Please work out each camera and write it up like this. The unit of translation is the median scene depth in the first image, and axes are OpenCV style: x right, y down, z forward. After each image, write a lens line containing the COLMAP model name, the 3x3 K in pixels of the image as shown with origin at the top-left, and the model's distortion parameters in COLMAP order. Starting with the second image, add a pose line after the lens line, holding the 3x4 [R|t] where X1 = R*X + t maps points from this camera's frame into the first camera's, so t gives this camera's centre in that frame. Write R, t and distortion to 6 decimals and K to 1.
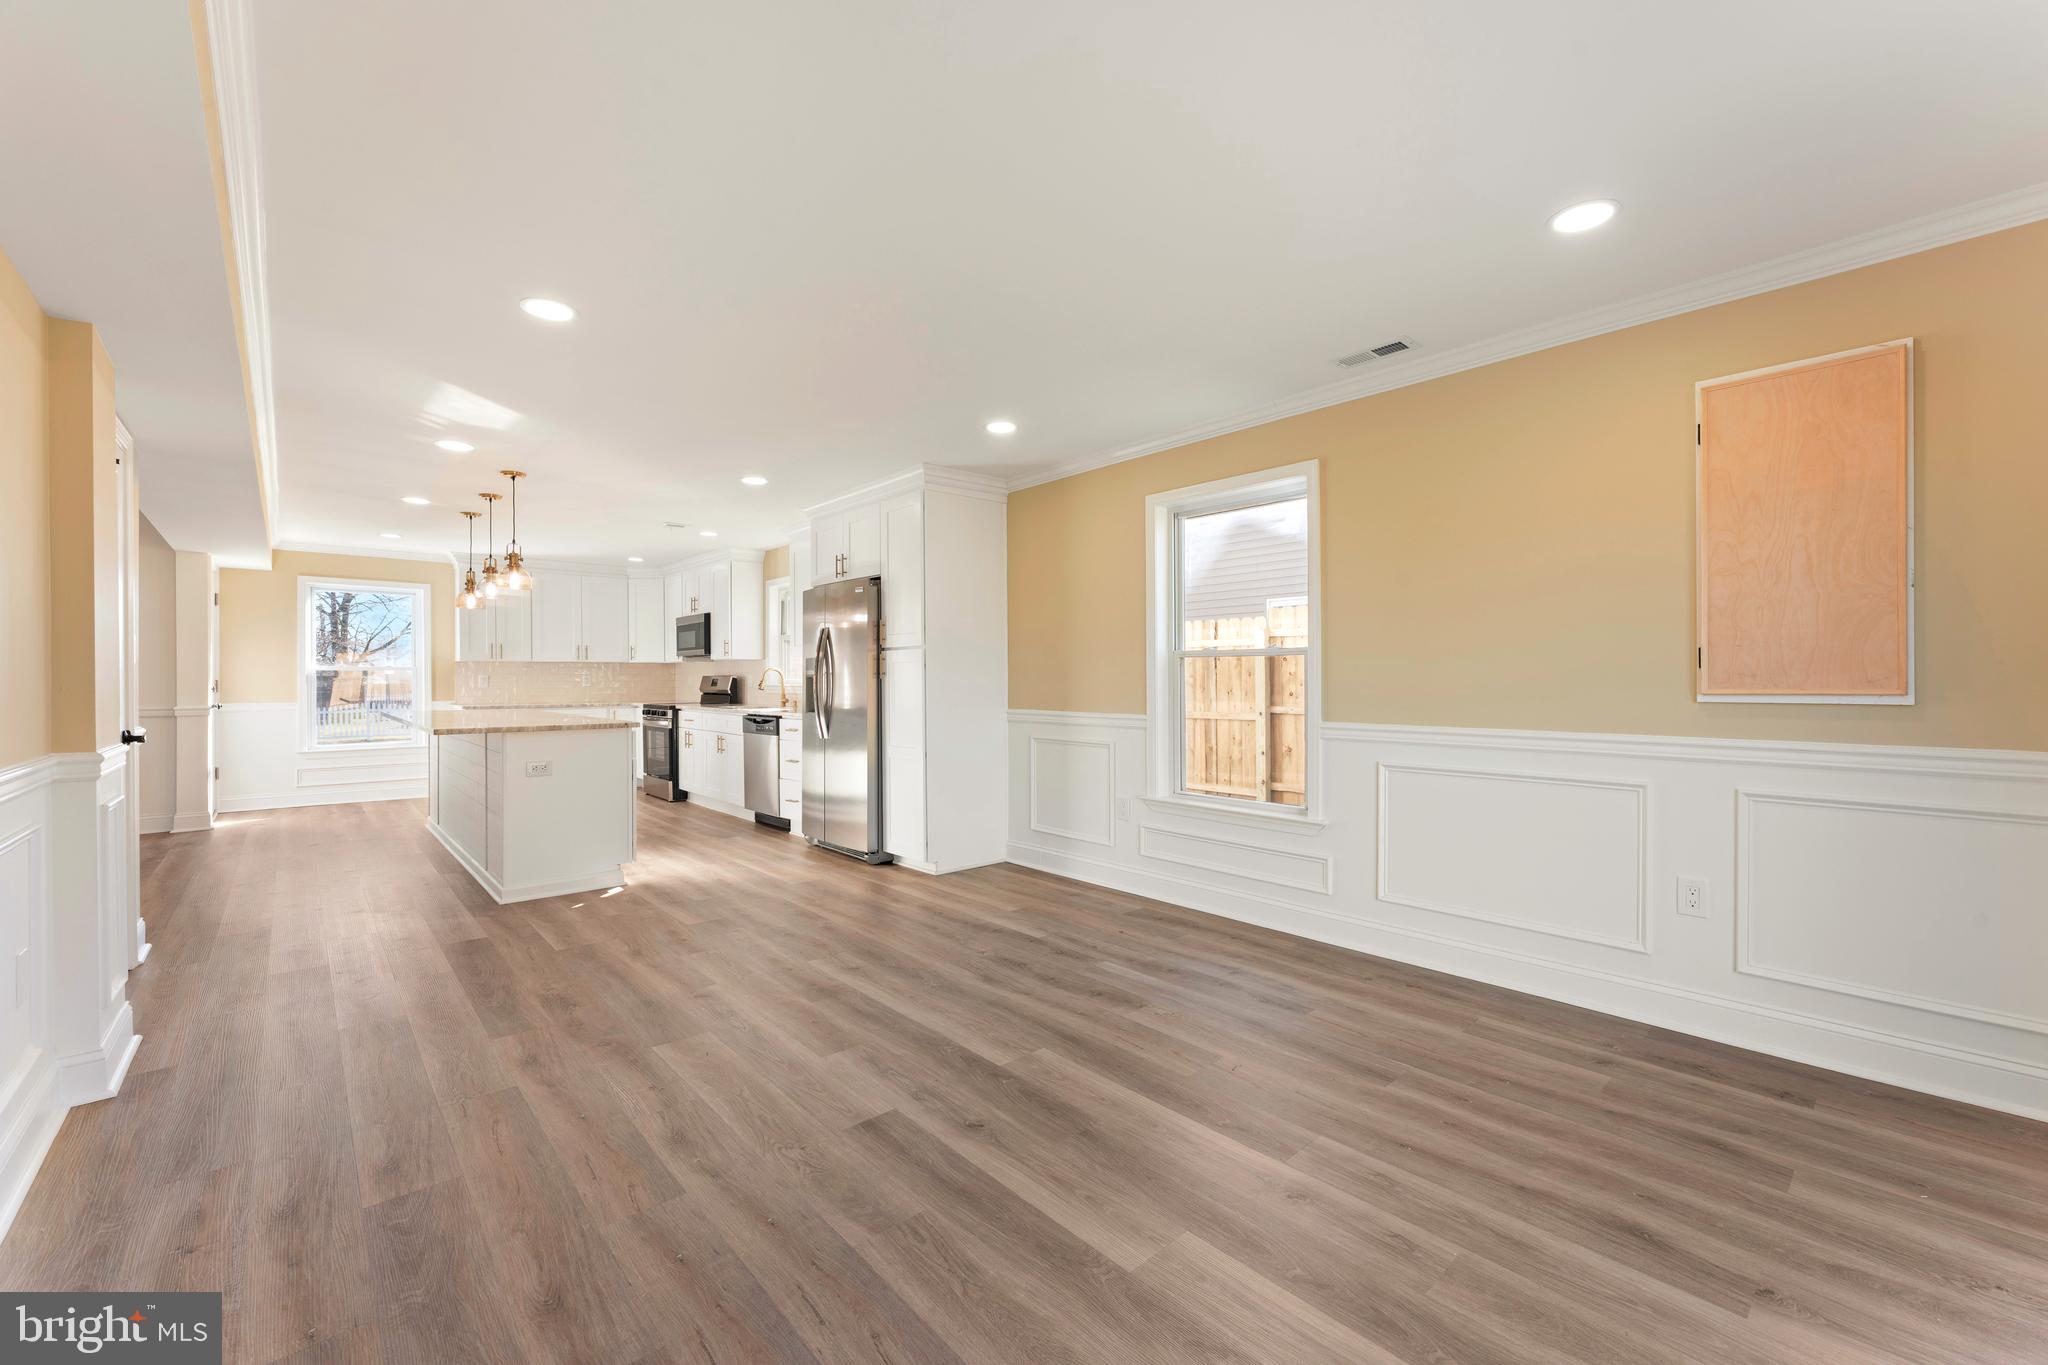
lens RADIAL K [[826.5, 0, 1024.0], [0, 826.5, 682.5], [0, 0, 1]] dist [-0.000683, 0.000015]
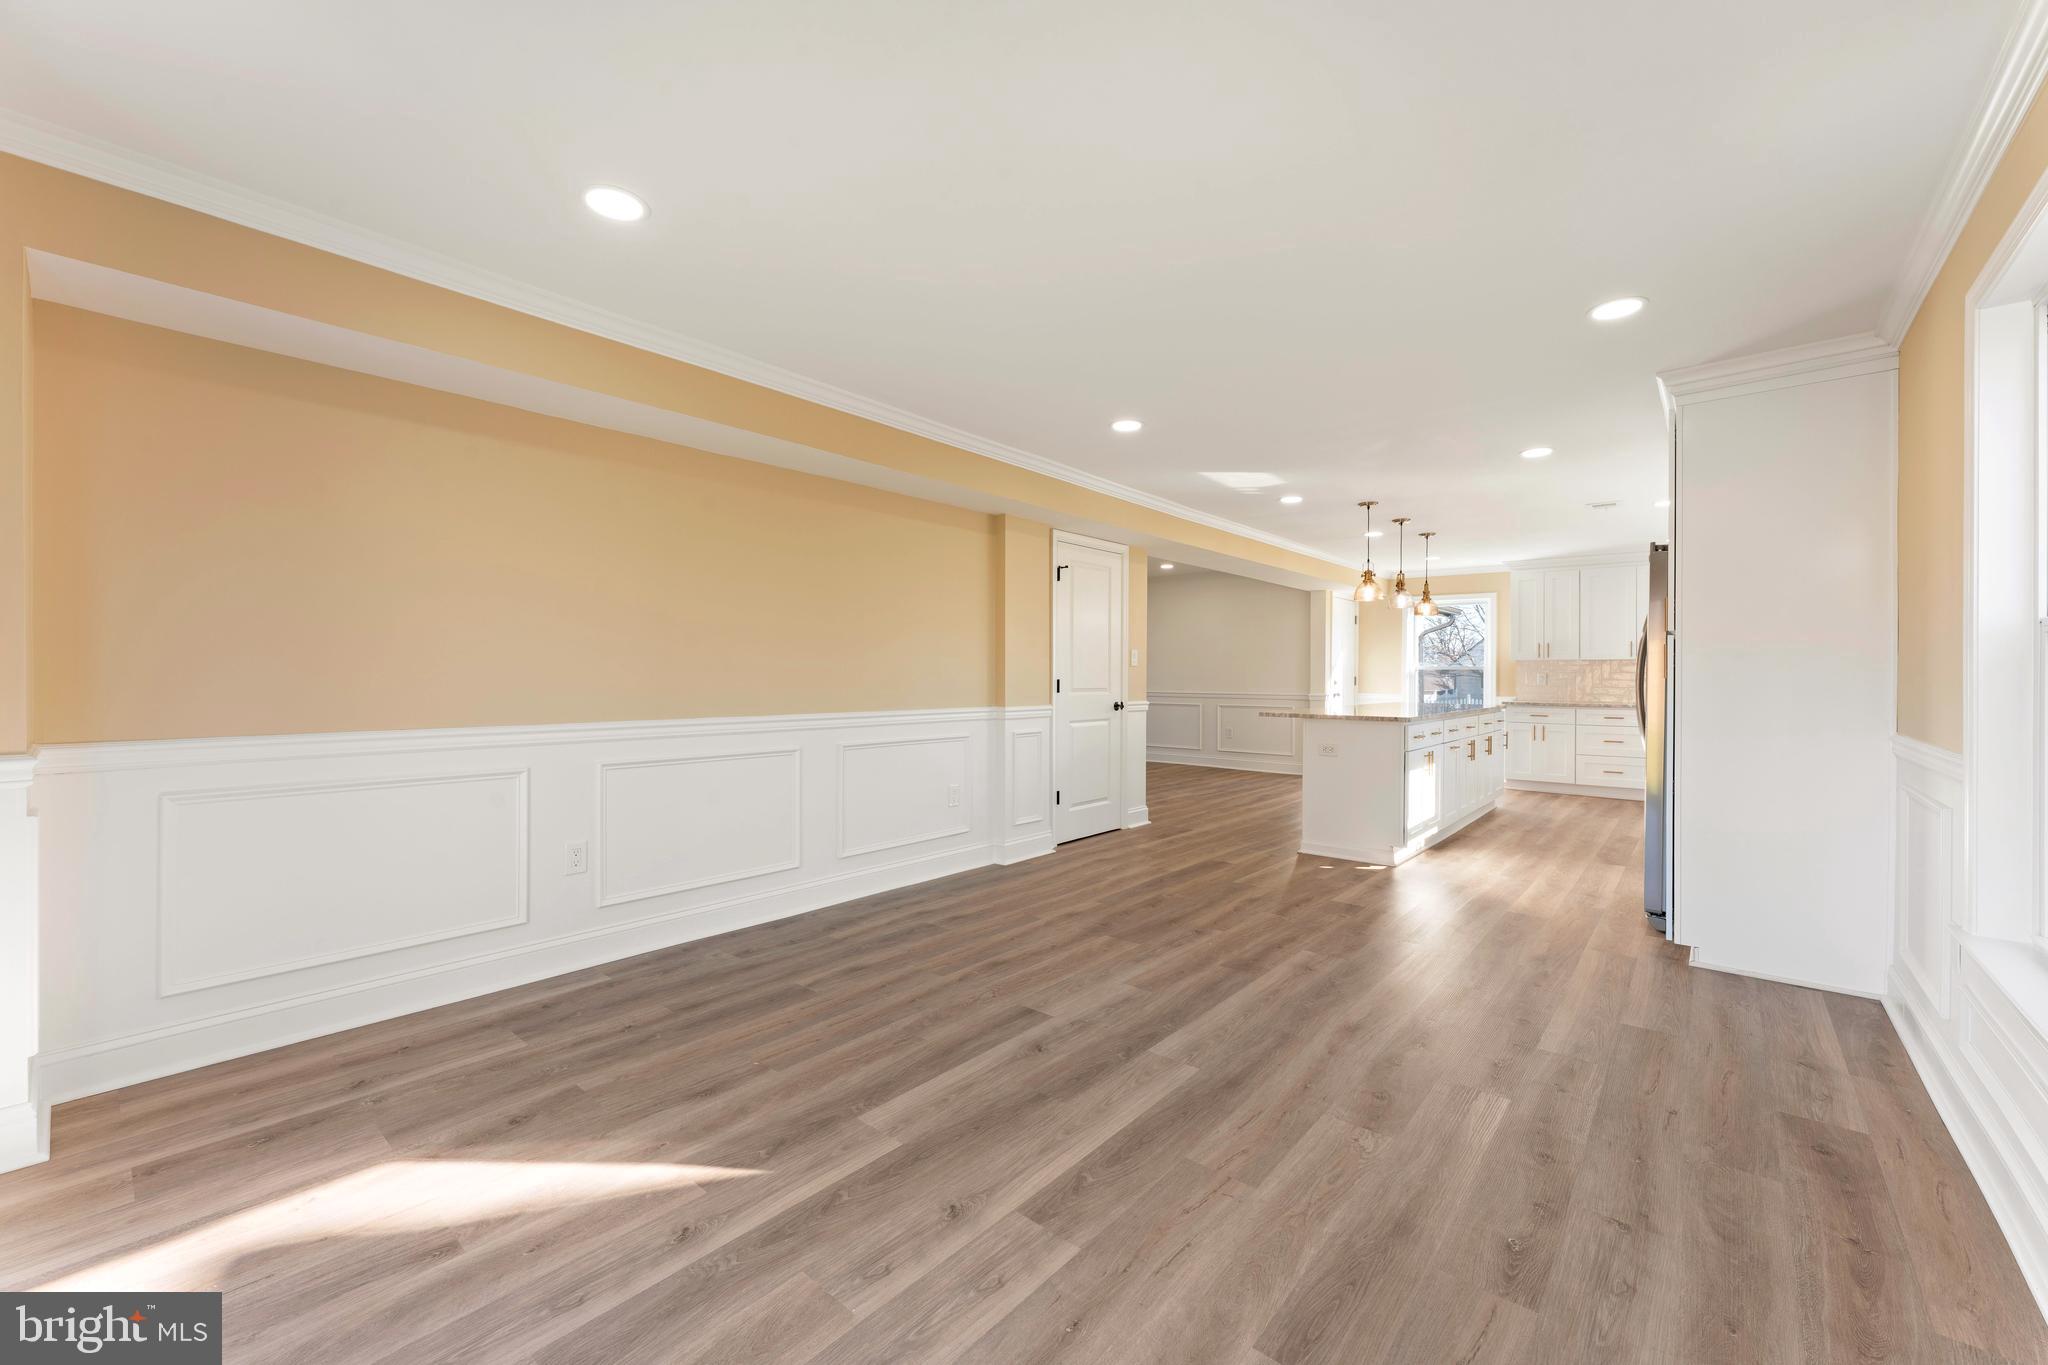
lens RADIAL K [[812.3, 0, 1024.0], [0, 812.3, 682.5], [0, 0, 1]] dist [-0.000640, -0.000504]
pose [[0.128102, 0.011624, -0.991693, 0.458822], [-0.010828, 0.999888, 0.010321, -0.001561], [0.991702, 0.009415, 0.128214, 0.344711]]
